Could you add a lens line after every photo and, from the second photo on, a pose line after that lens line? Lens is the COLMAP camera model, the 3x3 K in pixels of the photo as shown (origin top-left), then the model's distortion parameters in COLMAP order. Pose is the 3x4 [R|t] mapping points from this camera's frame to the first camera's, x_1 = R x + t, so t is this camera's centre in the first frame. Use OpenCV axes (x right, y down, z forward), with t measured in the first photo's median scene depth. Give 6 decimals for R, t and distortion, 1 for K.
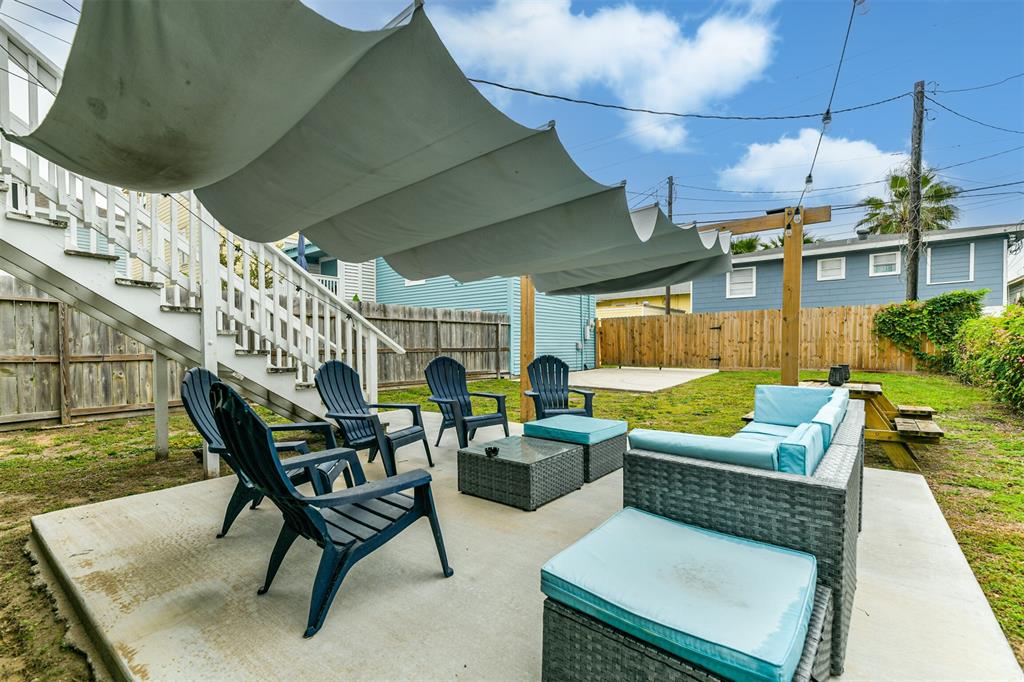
lens RADIAL K [[446.2, 0, 507.7], [0, 446.2, 346.7], [0, 0, 1]] dist [-0.000803, 0.000094]
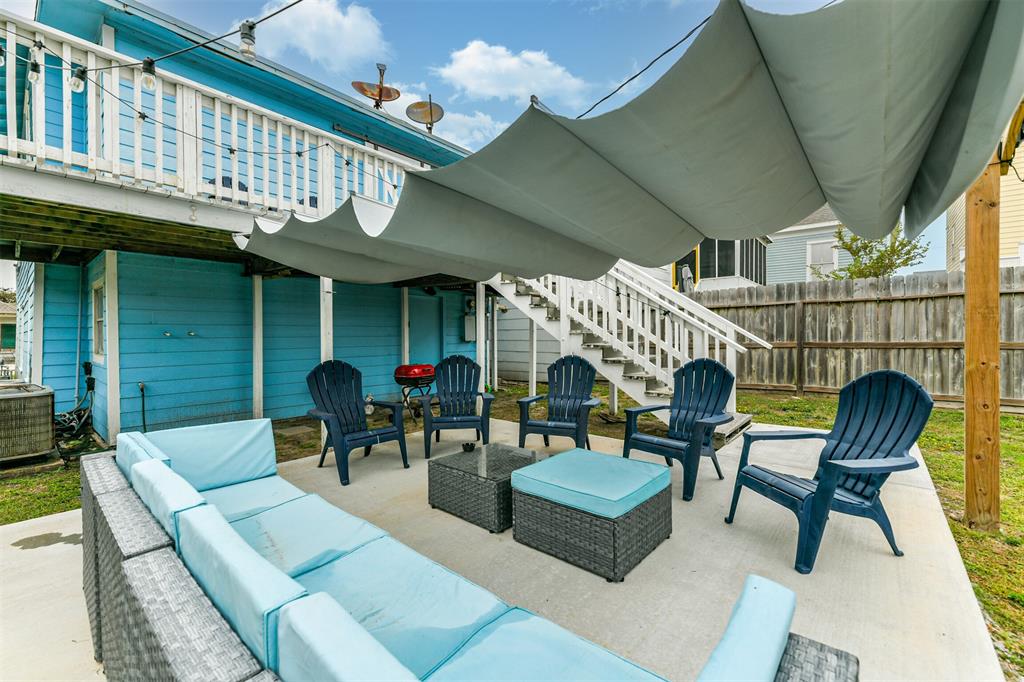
lens RADIAL K [[425.5, 0, 506.5], [0, 425.5, 342.3], [0, 0, 1]] dist [0.001951, 0.000115]
pose [[-0.035085, 0.003658, -0.999378, 0.734753], [-0.003515, 0.999987, 0.003784, 0.000354], [0.999378, 0.003645, -0.035072, 0.888106]]
